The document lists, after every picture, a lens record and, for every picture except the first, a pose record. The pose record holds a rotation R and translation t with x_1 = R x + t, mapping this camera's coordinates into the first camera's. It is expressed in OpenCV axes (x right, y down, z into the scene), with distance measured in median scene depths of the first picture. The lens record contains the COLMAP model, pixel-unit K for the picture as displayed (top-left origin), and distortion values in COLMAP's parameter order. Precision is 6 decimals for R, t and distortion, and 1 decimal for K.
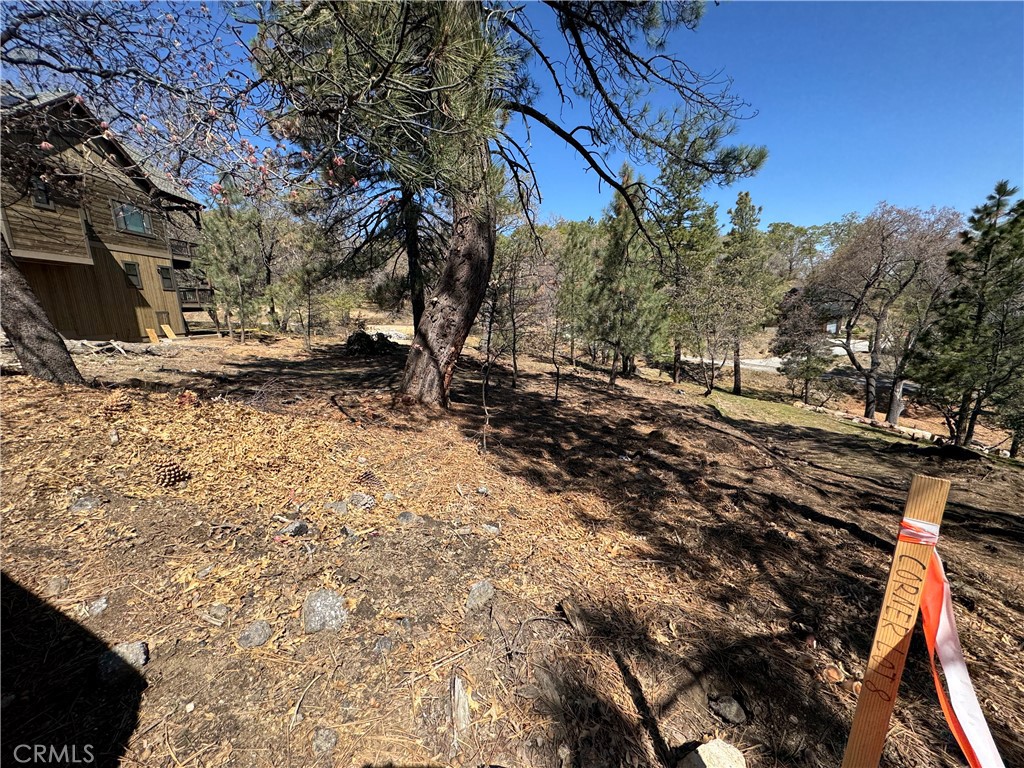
lens RADIAL K [[411.2, 0, 512.0], [0, 411.2, 384.0], [0, 0, 1]] dist [-0.001800, -0.000026]
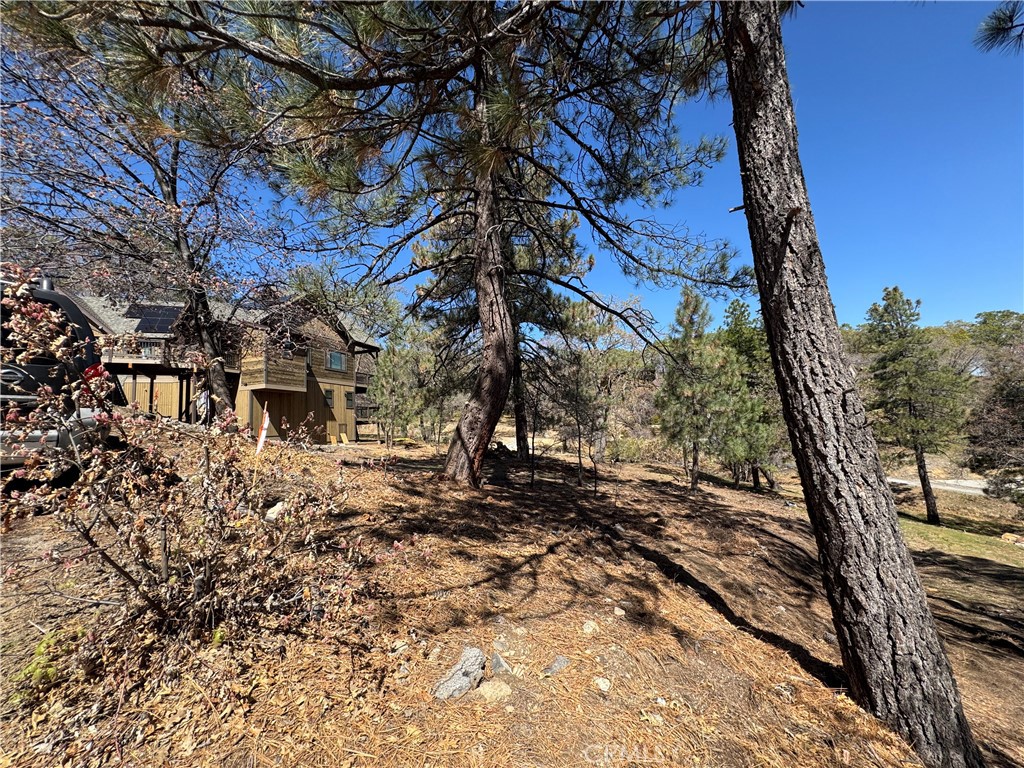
lens RADIAL K [[411.2, 0, 512.0], [0, 411.2, 384.0], [0, 0, 1]] dist [-0.001800, -0.000026]
pose [[0.937826, -0.047053, -0.343901, 0.231055], [-0.049413, 0.962581, -0.266451, 0.049619], [0.343570, 0.266878, 0.900409, -0.110852]]
